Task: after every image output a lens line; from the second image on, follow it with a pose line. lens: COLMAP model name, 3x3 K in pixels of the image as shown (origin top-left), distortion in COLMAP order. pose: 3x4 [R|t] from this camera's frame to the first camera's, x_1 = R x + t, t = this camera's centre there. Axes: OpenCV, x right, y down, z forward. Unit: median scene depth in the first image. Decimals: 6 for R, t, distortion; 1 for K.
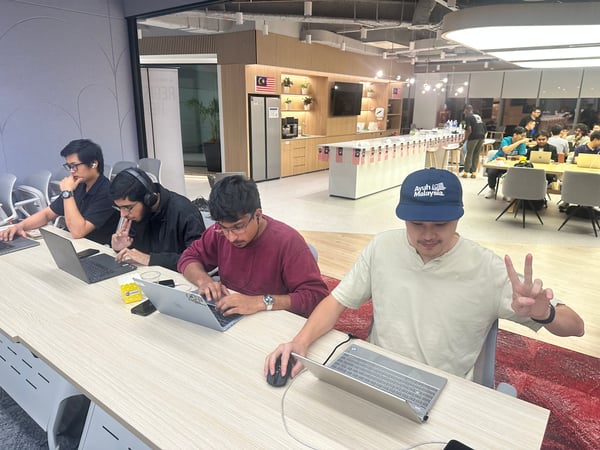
lens RADIAL K [[421.7, 0, 297.5], [0, 421.7, 223.6], [0, 0, 1]] dist [0.048065, -0.056732]
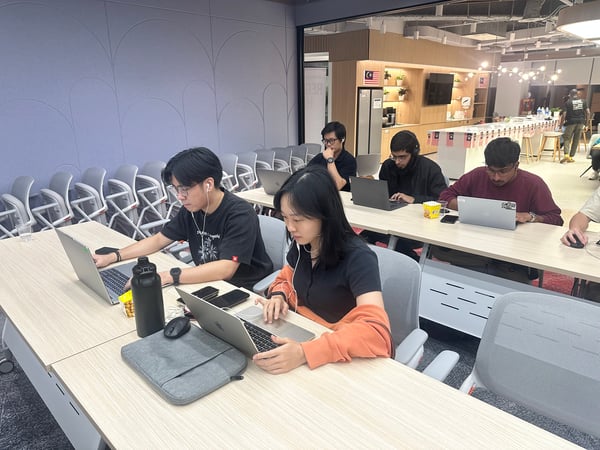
lens RADIAL K [[421.7, 0, 296.9], [0, 421.7, 222.6], [0, 0, 1]] dist [0.048065, -0.056732]
pose [[0.993126, 0.008913, -0.116708, -0.127114], [-0.007592, 0.999902, 0.011759, 0.033277], [0.116802, -0.010792, 0.993097, -0.112407]]
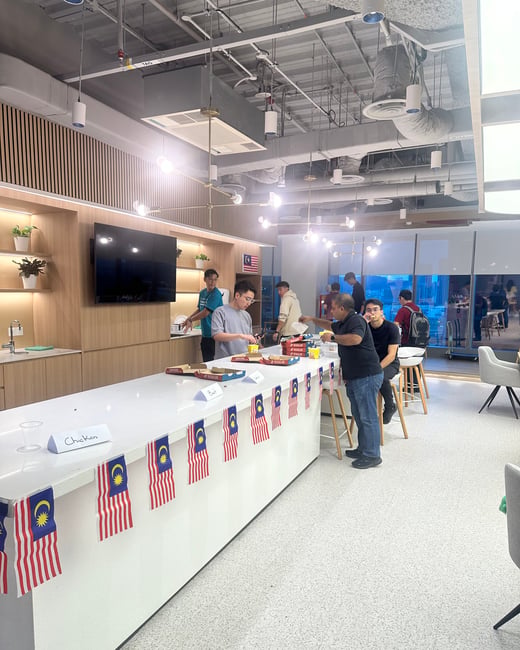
lens RADIAL K [[487.4, 0, 265.8], [0, 487.4, 330.0], [0, 0, 1]] dist [0.052552, -0.067033]
pose [[0.973576, -0.015551, 0.227833, 0.153159], [0.059717, 0.980300, -0.188271, -0.146092], [-0.220417, 0.196901, 0.955325, 0.578637]]
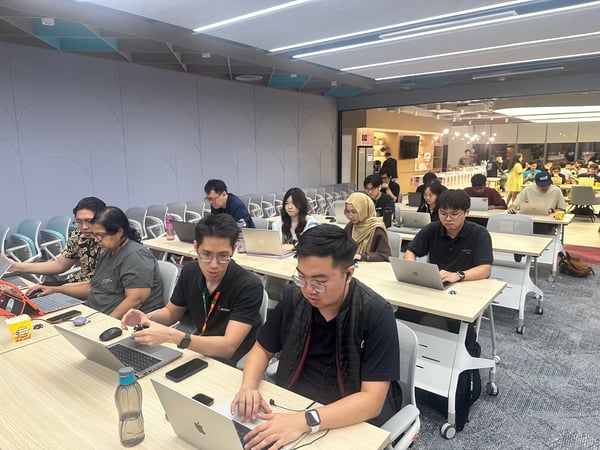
lens RADIAL K [[421.7, 0, 294.3], [0, 421.7, 235.7], [0, 0, 1]] dist [0.048065, -0.056732]
pose [[0.999703, -0.019969, -0.013992, -0.294430], [0.018822, 0.996792, -0.077789, 0.116853], [0.015501, 0.077503, 0.996872, -0.446743]]
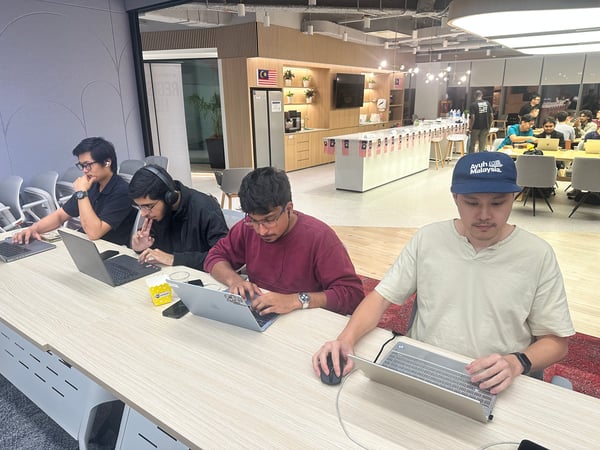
lens RADIAL K [[422.2, 0, 302.2], [0, 422.2, 227.9], [0, 0, 1]] dist [0.038090, -0.043620]
pose [[0.999527, -0.029181, 0.009702, -0.013553], [0.028957, 0.999328, 0.022452, -0.000098], [-0.010351, -0.022161, 0.999701, 0.006951]]
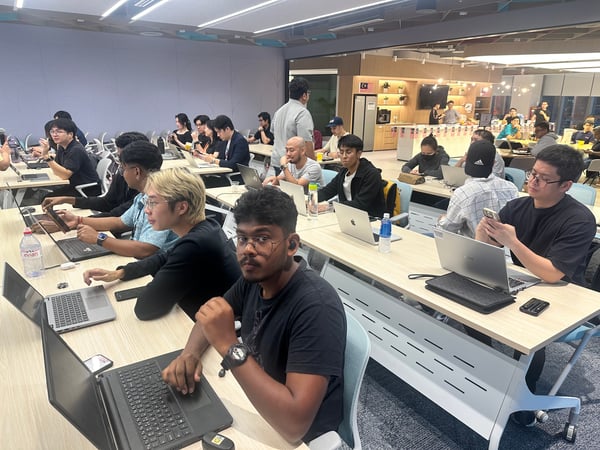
lens RADIAL K [[421.7, 0, 300.5], [0, 421.7, 211.0], [0, 0, 1]] dist [0.048065, -0.056732]
pose [[0.945752, 0.084198, -0.313789, 0.199846], [-0.090738, 0.995855, -0.006268, 0.135032], [0.311961, 0.034401, 0.949472, -0.473321]]
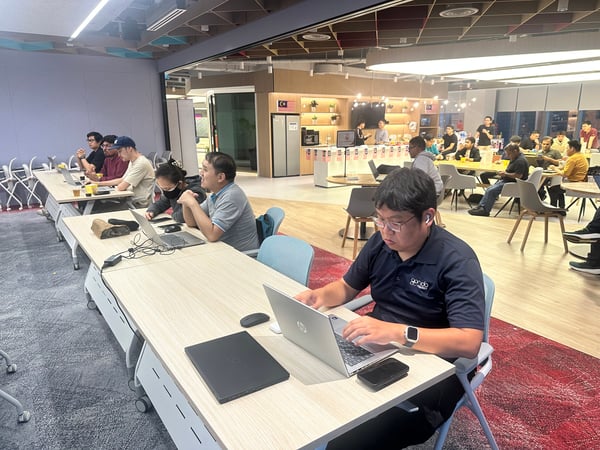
lens RADIAL K [[444.7, 0, 299.4], [0, 444.7, 230.1], [0, 0, 1]] dist [0.048837, -0.031050]
pose [[0.951793, 0.057043, -0.301390, 0.389530], [-0.068925, 0.997202, -0.028928, 0.100603], [0.298896, 0.048307, 0.953062, -0.313383]]
